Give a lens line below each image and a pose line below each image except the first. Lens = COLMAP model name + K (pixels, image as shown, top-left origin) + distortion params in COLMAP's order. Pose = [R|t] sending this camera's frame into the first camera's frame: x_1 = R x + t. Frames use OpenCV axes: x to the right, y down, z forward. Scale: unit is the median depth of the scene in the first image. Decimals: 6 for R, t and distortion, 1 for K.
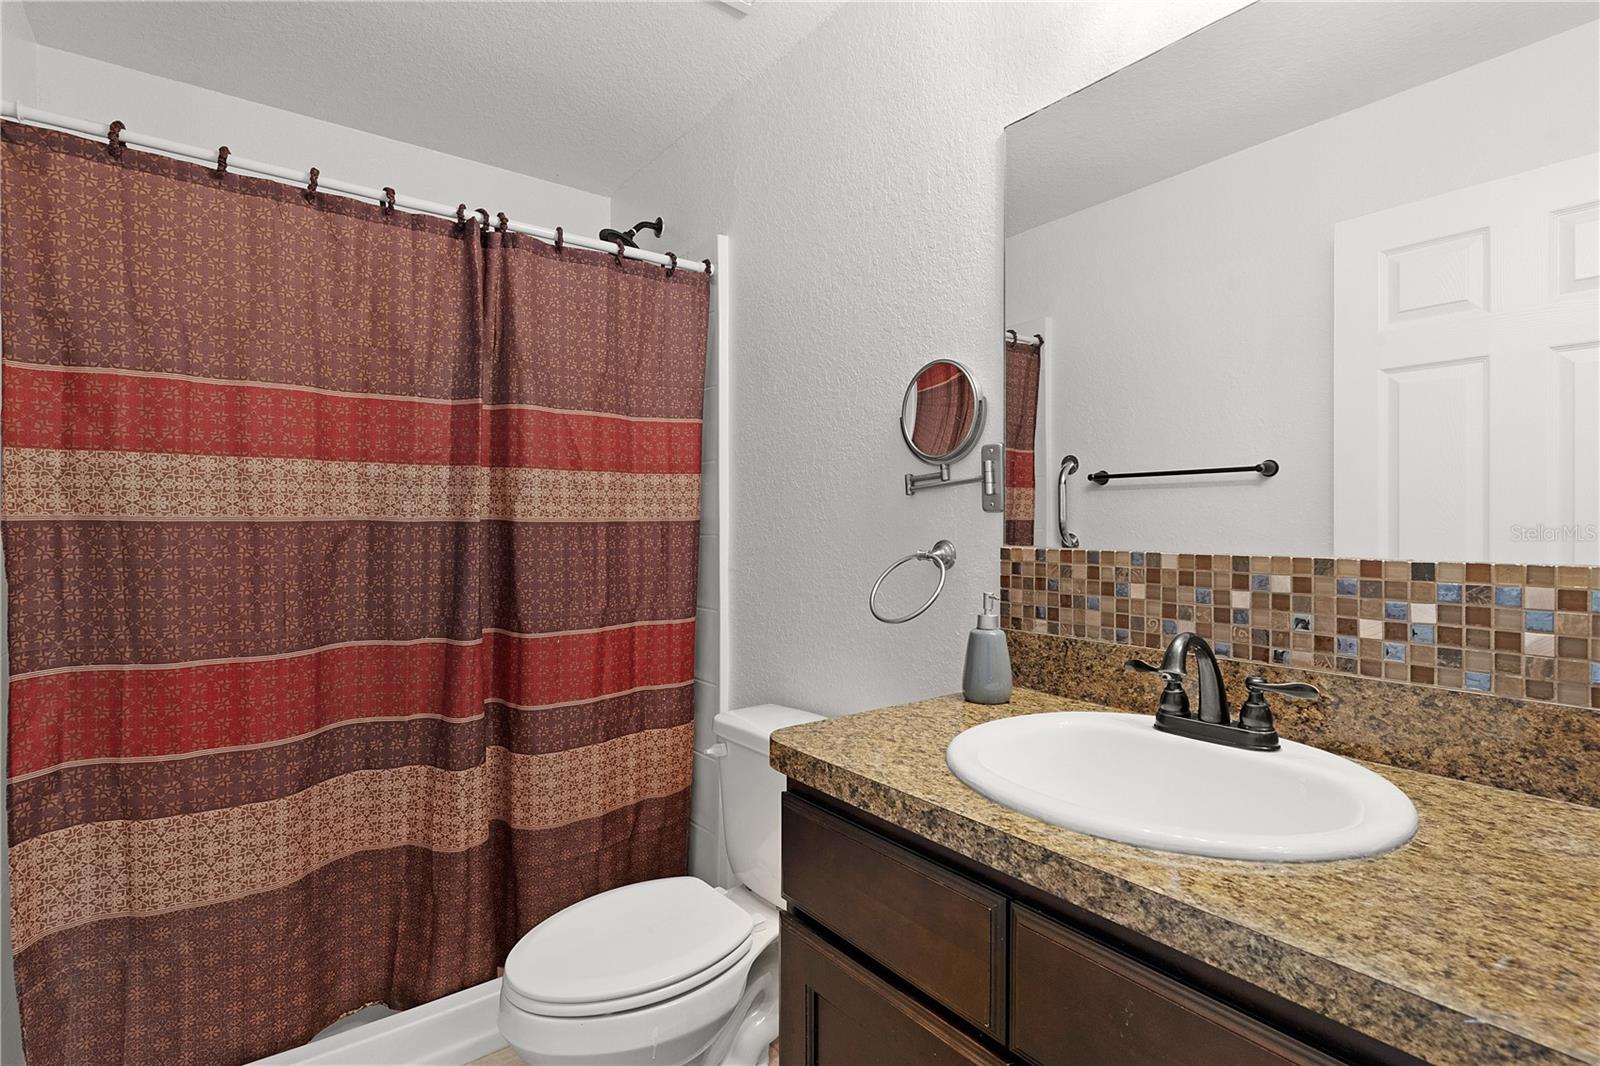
lens RADIAL K [[772.2, 0, 802.9], [0, 772.2, 539.5], [0, 0, 1]] dist [0.003604, -0.000451]
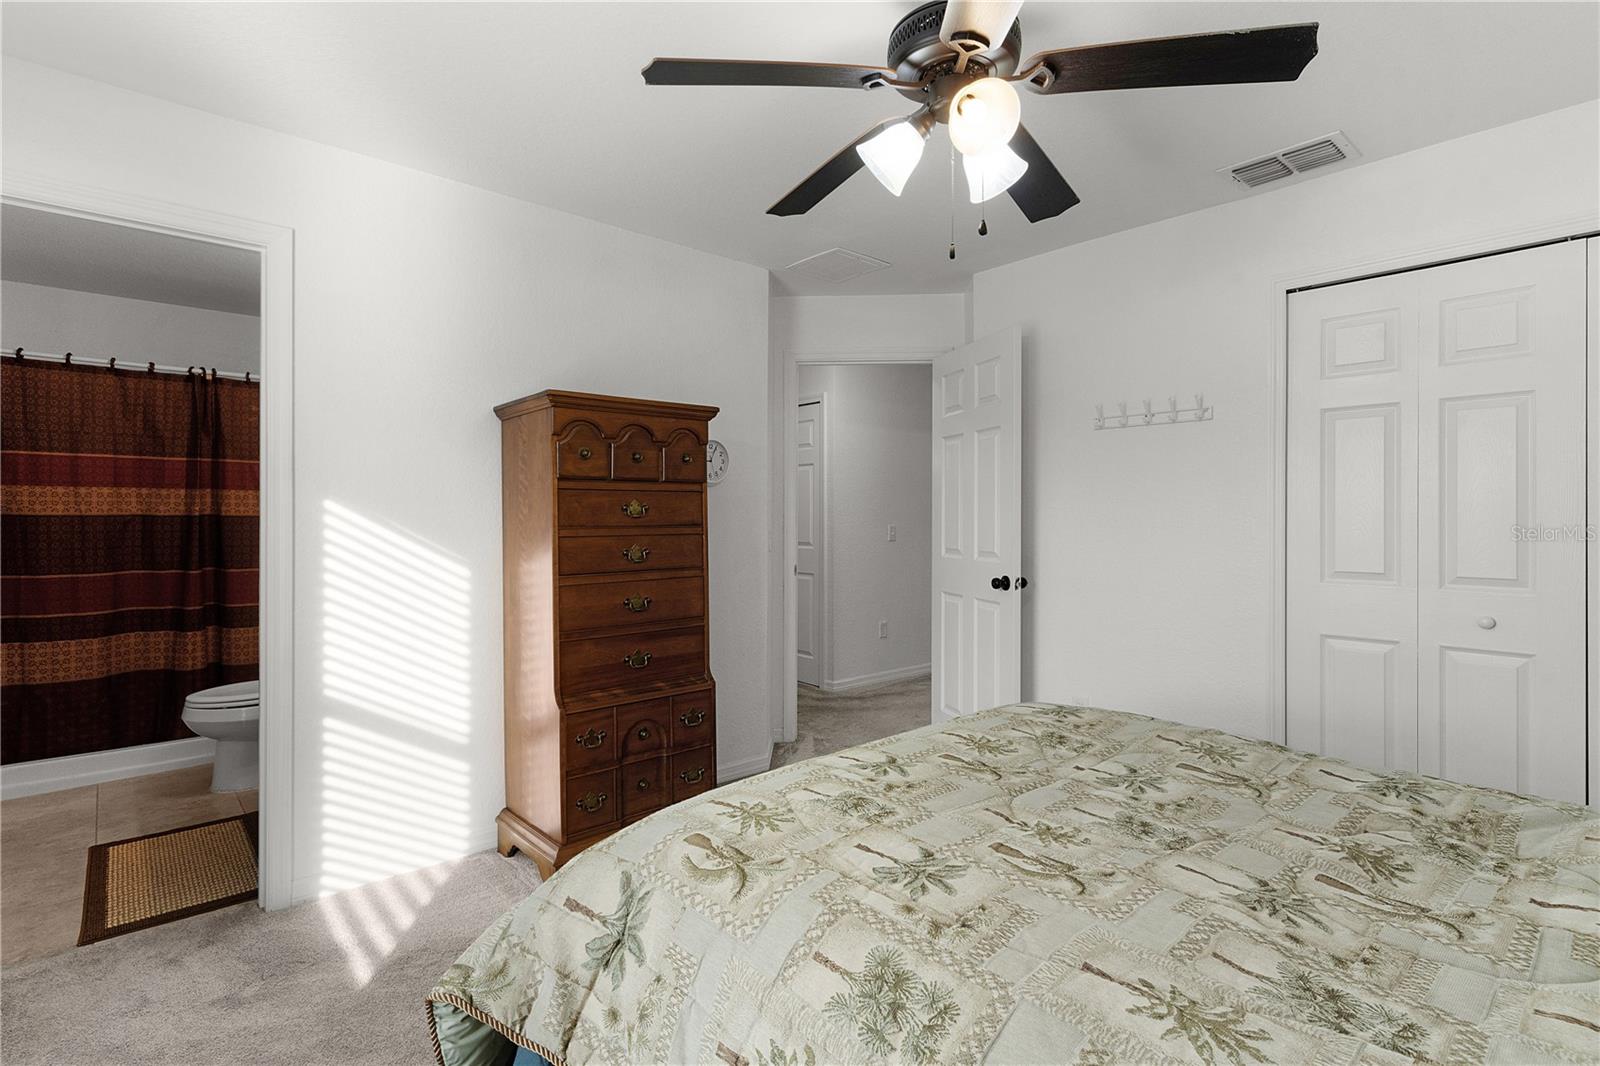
lens RADIAL K [[772.2, 0, 794.4], [0, 772.2, 528.7], [0, 0, 1]] dist [0.003604, -0.000451]
pose [[0.996450, 0.005226, 0.084028, 1.100826], [-0.005224, 0.999986, -0.000247, 0.005876], [-0.084028, -0.000193, 0.996463, -1.341557]]
